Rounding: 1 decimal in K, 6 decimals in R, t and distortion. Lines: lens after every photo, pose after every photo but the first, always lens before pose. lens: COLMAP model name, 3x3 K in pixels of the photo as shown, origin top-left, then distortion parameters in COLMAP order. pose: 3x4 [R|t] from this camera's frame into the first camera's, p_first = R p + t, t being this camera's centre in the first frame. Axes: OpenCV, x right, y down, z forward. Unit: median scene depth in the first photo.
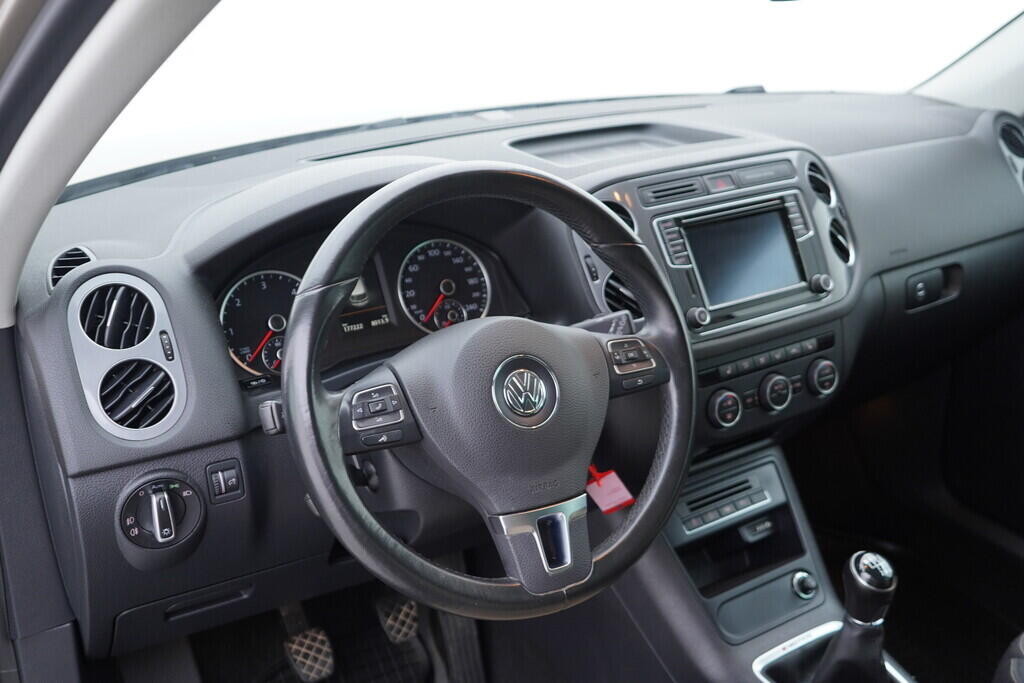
lens RADIAL K [[1046.5, 0, 512.0], [0, 1046.5, 341.5], [0, 0, 1]] dist [-0.007241, 0.027946]
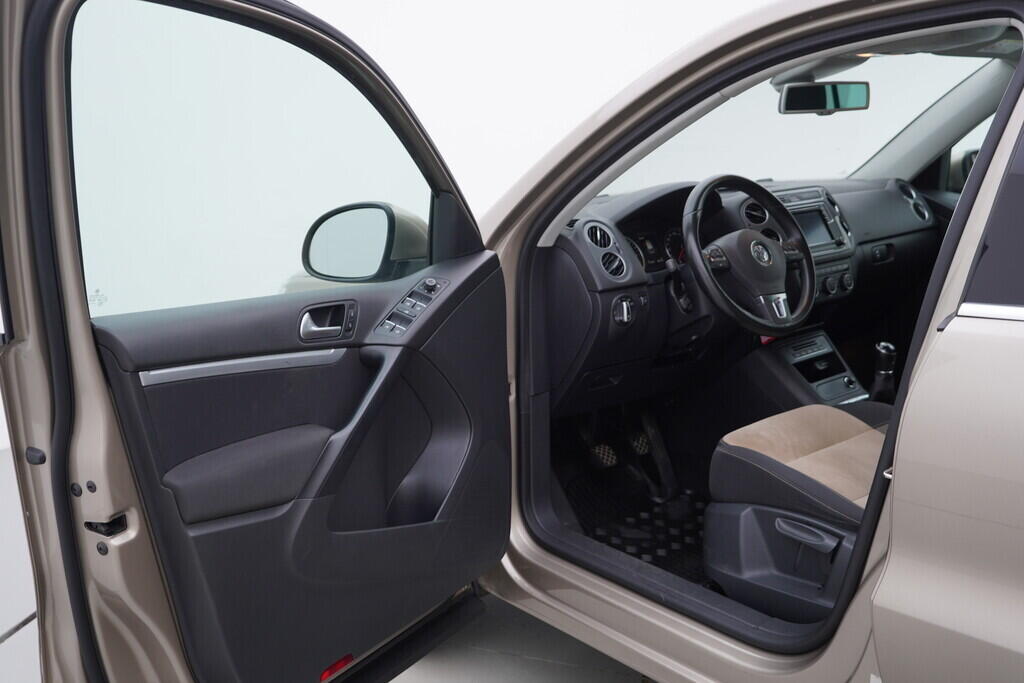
lens RADIAL K [[1046.5, 0, 512.0], [0, 1046.5, 341.5], [0, 0, 1]] dist [-0.007241, 0.027946]
pose [[0.990735, -0.059751, 0.121963, -0.713192], [0.081040, 0.980716, -0.177847, 0.516127], [-0.108984, 0.186083, 0.976471, -1.107053]]
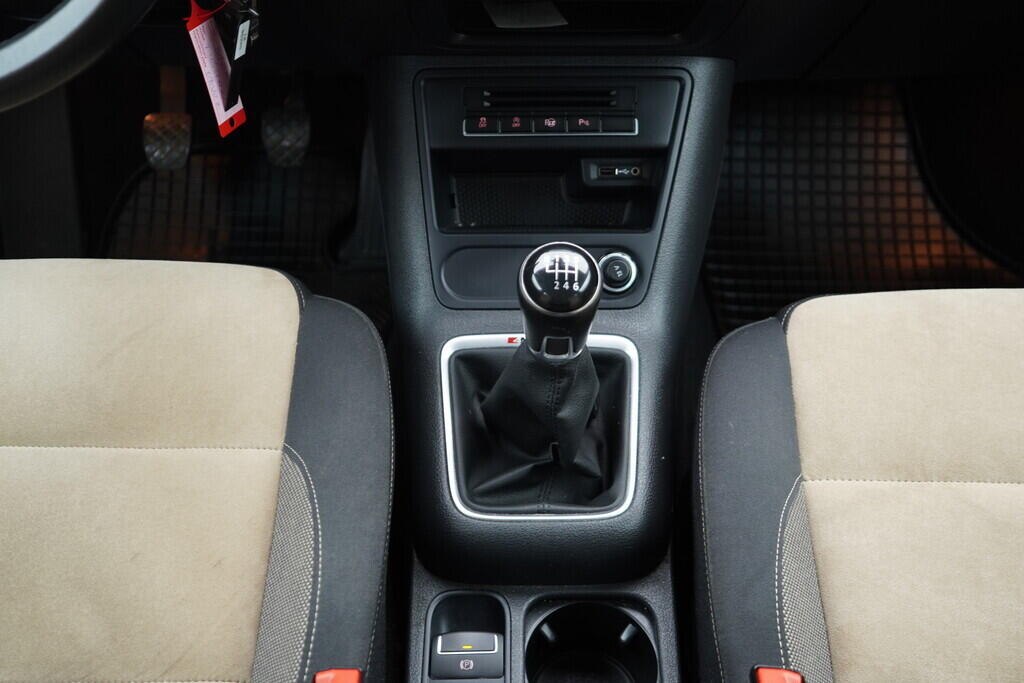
lens RADIAL K [[1046.5, 0, 512.0], [0, 1046.5, 341.5], [0, 0, 1]] dist [-0.007241, 0.027946]
pose [[0.847257, 0.393086, -0.357267, 0.514749], [-0.212735, 0.867393, 0.449858, -0.007456], [0.486724, -0.305142, 0.818528, 0.465680]]
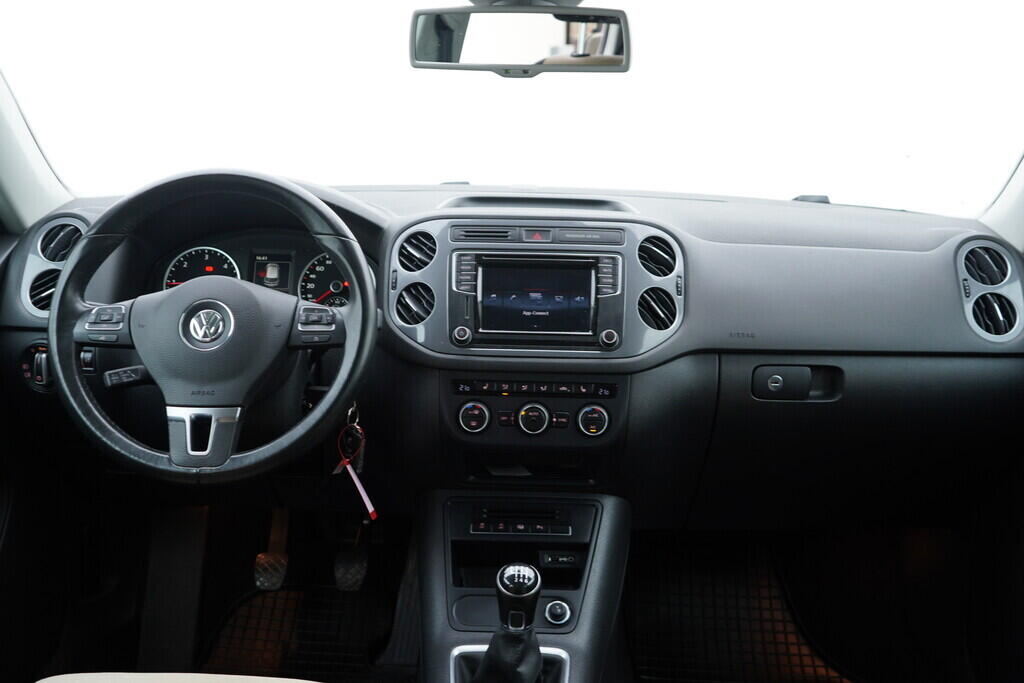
lens RADIAL K [[1046.5, 0, 512.0], [0, 1046.5, 341.5], [0, 0, 1]] dist [-0.007241, 0.027946]
pose [[0.834845, 0.173647, -0.522381, 0.823576], [-0.239515, 0.968995, -0.060675, 0.042115], [0.495648, 0.175773, 0.850551, 0.009477]]
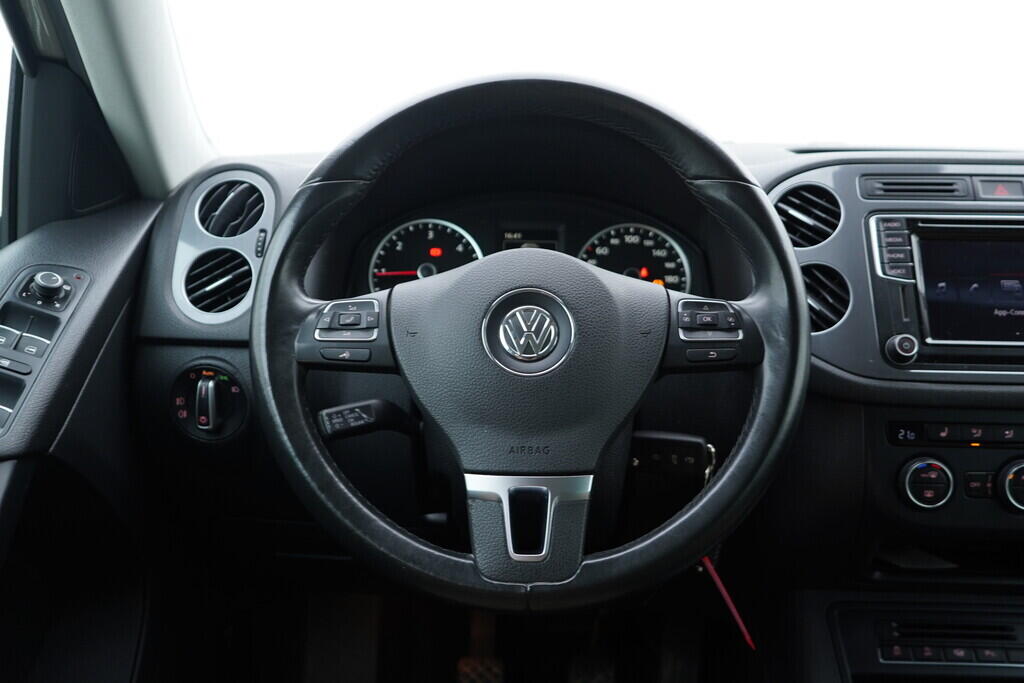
lens RADIAL K [[1046.5, 0, 512.0], [0, 1046.5, 341.5], [0, 0, 1]] dist [-0.007241, 0.027946]
pose [[0.829219, 0.159819, -0.535587, 0.330594], [-0.236433, 0.968590, -0.077028, 0.090856], [0.506453, 0.190504, 0.840960, 0.235051]]
